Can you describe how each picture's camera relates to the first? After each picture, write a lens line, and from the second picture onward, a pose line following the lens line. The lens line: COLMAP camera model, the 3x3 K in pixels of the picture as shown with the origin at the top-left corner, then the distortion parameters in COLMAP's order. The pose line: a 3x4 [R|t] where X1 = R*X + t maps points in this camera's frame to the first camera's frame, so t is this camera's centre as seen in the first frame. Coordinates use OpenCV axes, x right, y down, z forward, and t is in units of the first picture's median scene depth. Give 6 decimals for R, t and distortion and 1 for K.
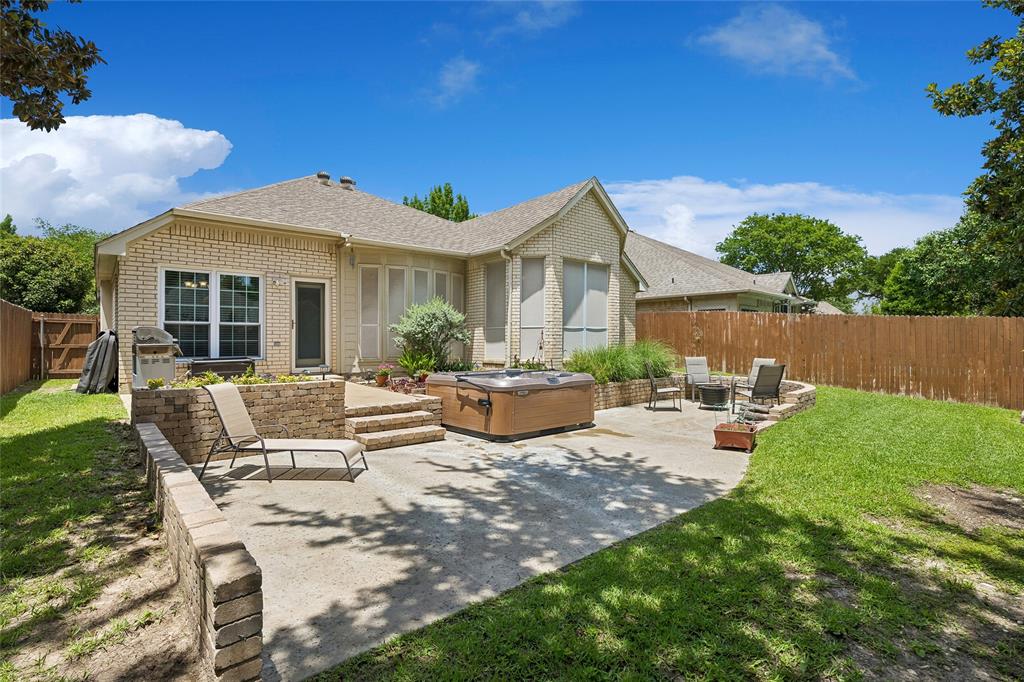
lens RADIAL K [[489.8, 0, 517.5], [0, 489.8, 338.3], [0, 0, 1]] dist [-0.004775, 0.003162]
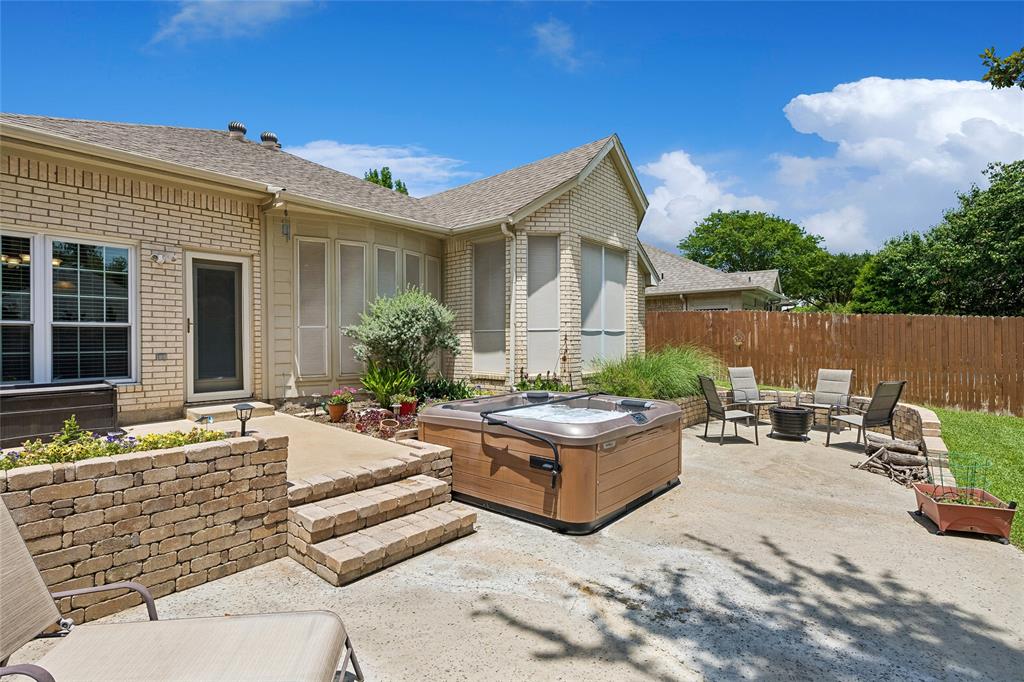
lens RADIAL K [[489.8, 0, 517.9], [0, 489.8, 342.3], [0, 0, 1]] dist [-0.004775, 0.003162]
pose [[0.989696, -0.003138, 0.143148, -0.126825], [0.002227, 0.999976, 0.006527, -0.010019], [-0.143165, -0.006141, 0.989680, 0.311103]]
